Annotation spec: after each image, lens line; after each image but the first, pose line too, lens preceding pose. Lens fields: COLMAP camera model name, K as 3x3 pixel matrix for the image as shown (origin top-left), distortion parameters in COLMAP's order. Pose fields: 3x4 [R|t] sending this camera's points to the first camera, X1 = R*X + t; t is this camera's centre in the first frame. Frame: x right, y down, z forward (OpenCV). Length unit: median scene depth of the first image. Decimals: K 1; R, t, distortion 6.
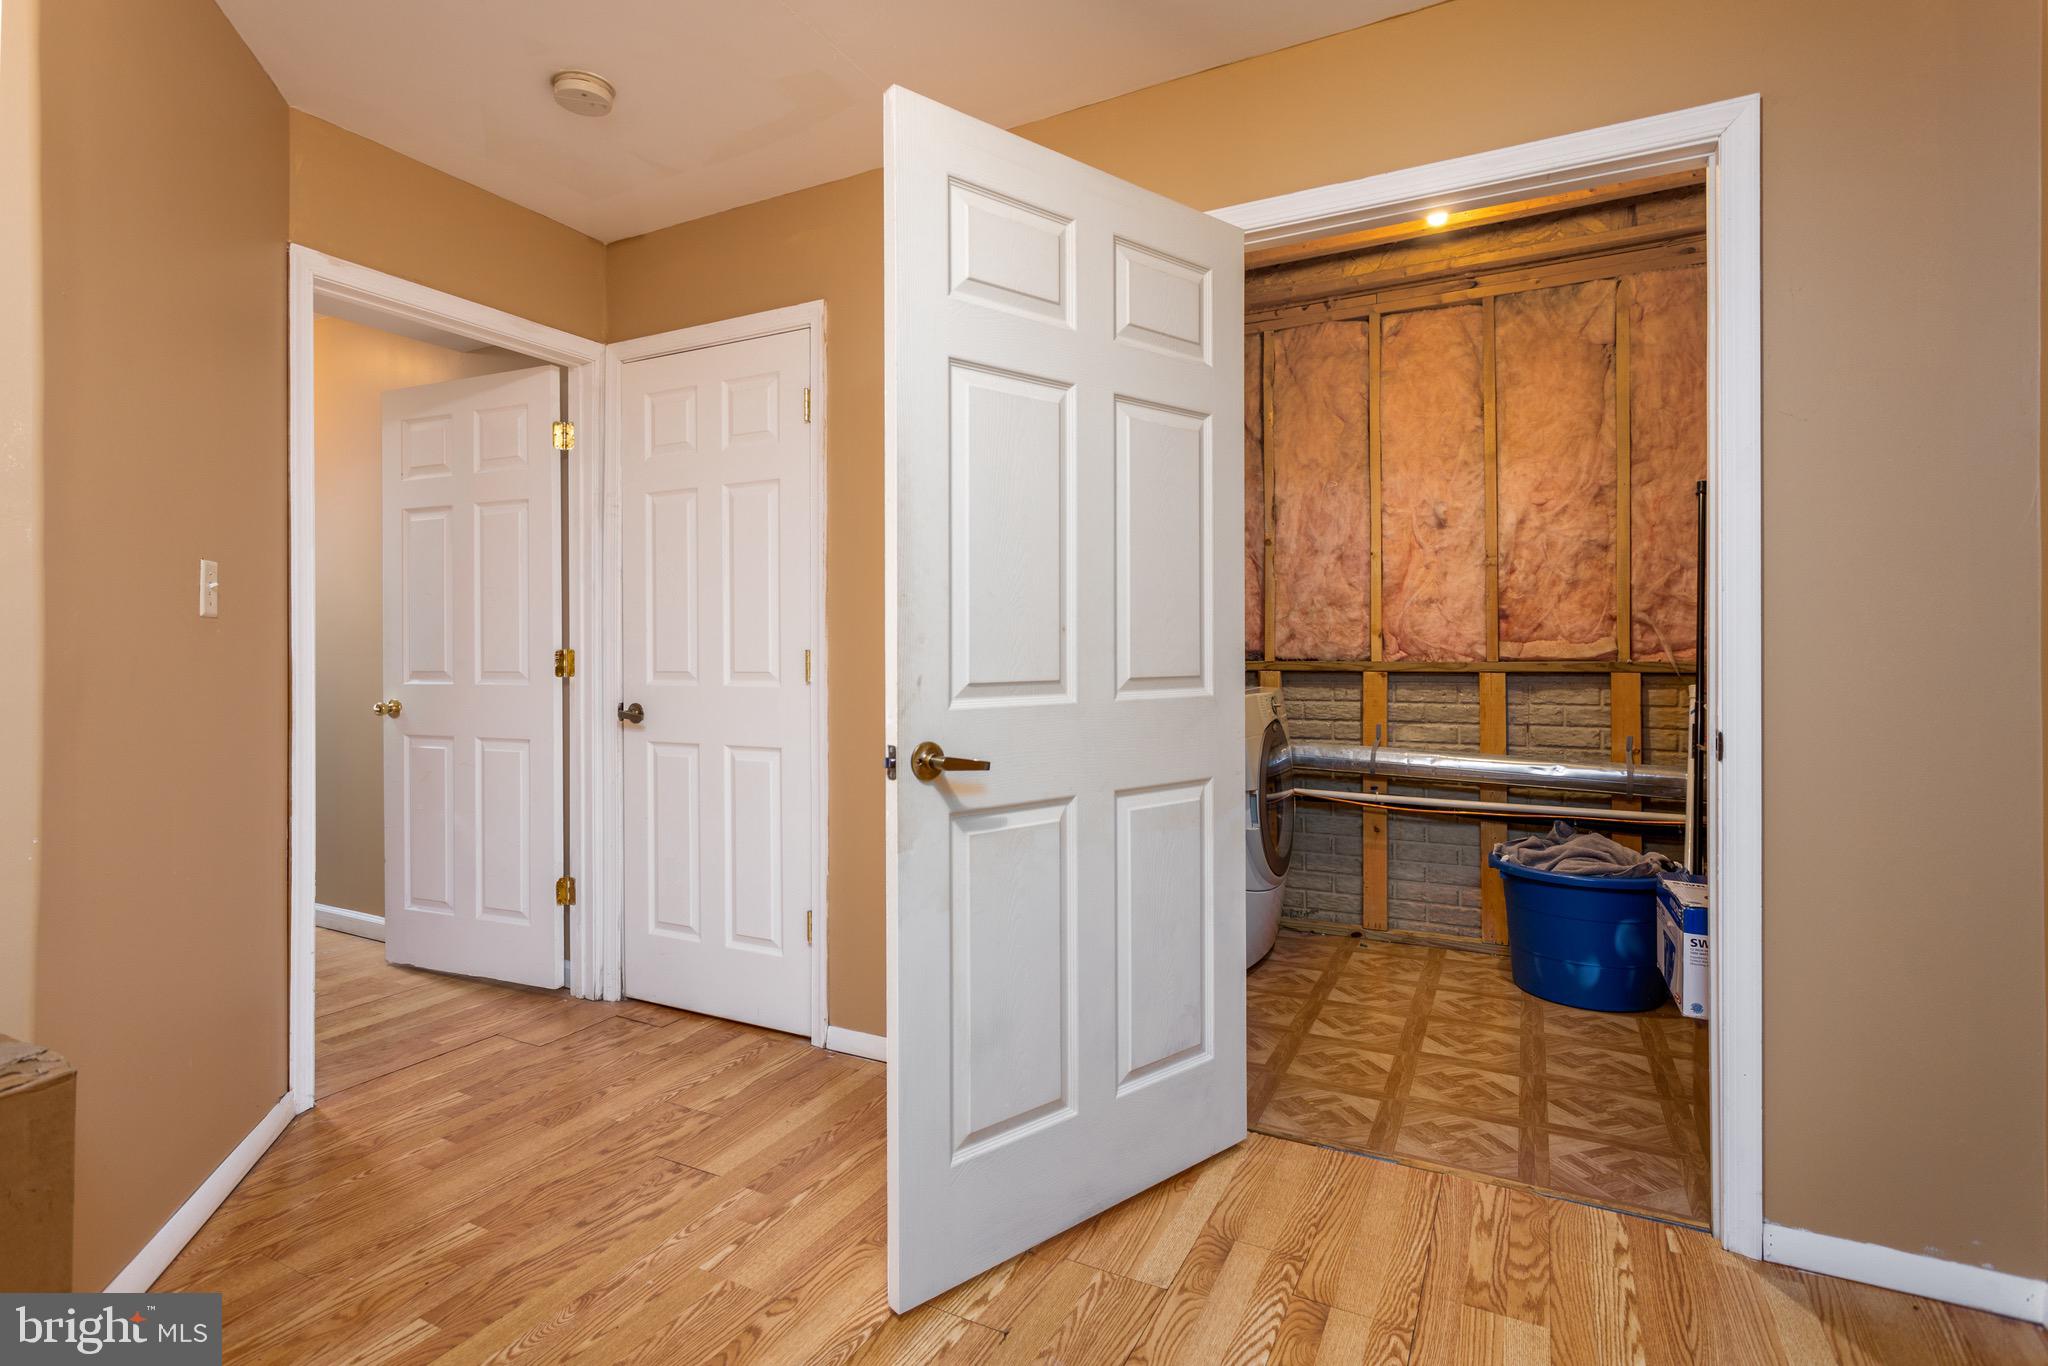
lens RADIAL K [[986.3, 0, 1028.6], [0, 986.3, 666.8], [0, 0, 1]] dist [0.007356, 0.000227]
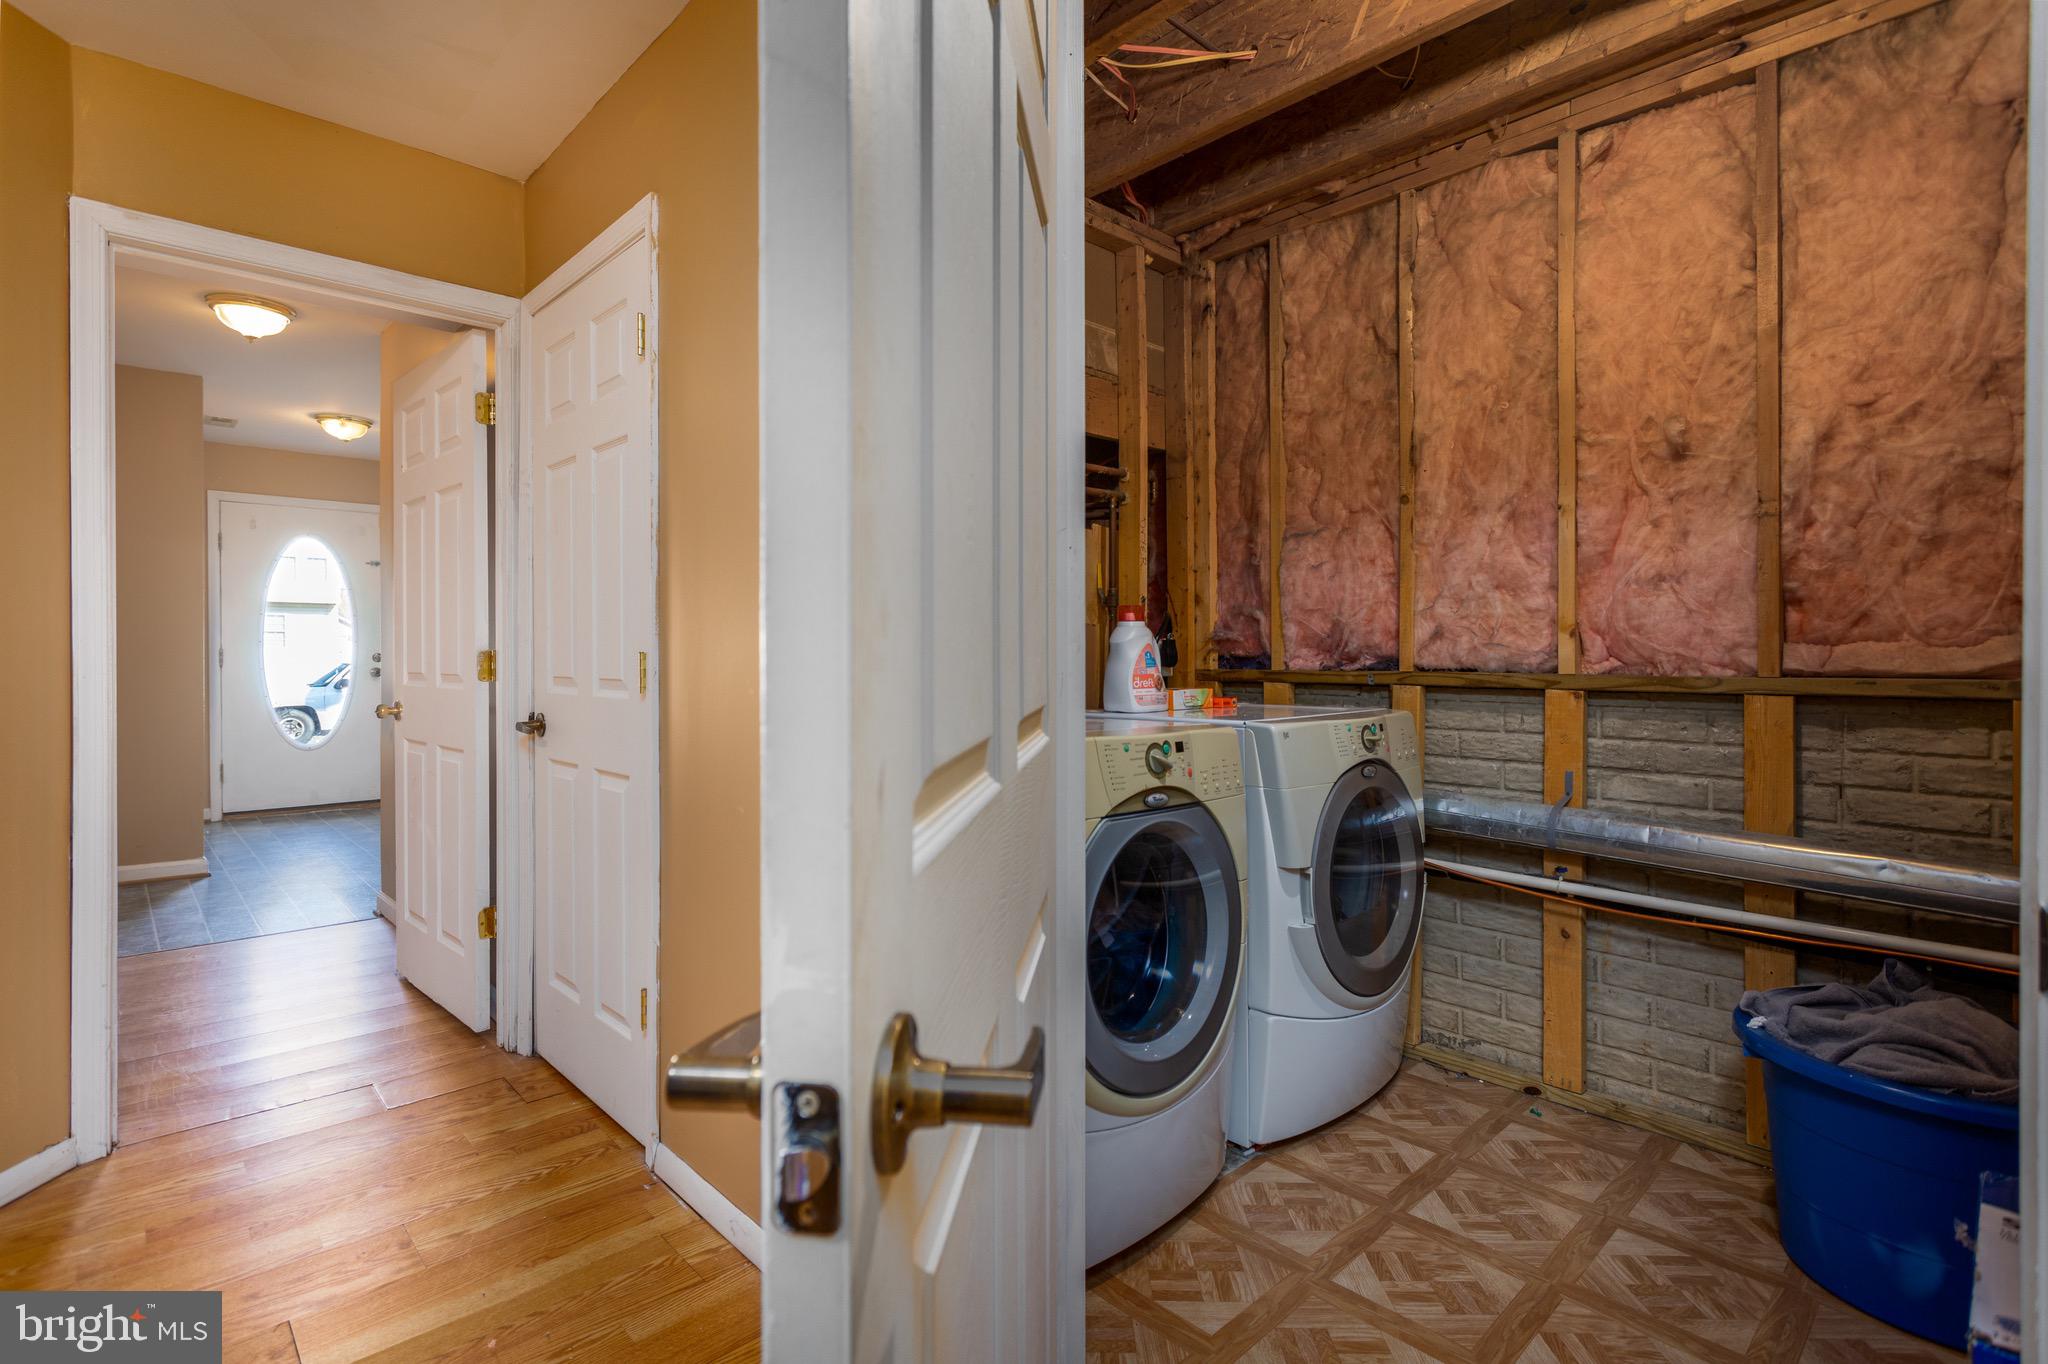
lens RADIAL K [[986.3, 0, 1020.7], [0, 986.3, 669.1], [0, 0, 1]] dist [0.007356, 0.000227]
pose [[0.942873, 0.010748, -0.332978, 0.242654], [-0.010594, 0.999941, 0.002278, -0.006574], [0.332983, 0.001380, 0.942932, 0.285596]]
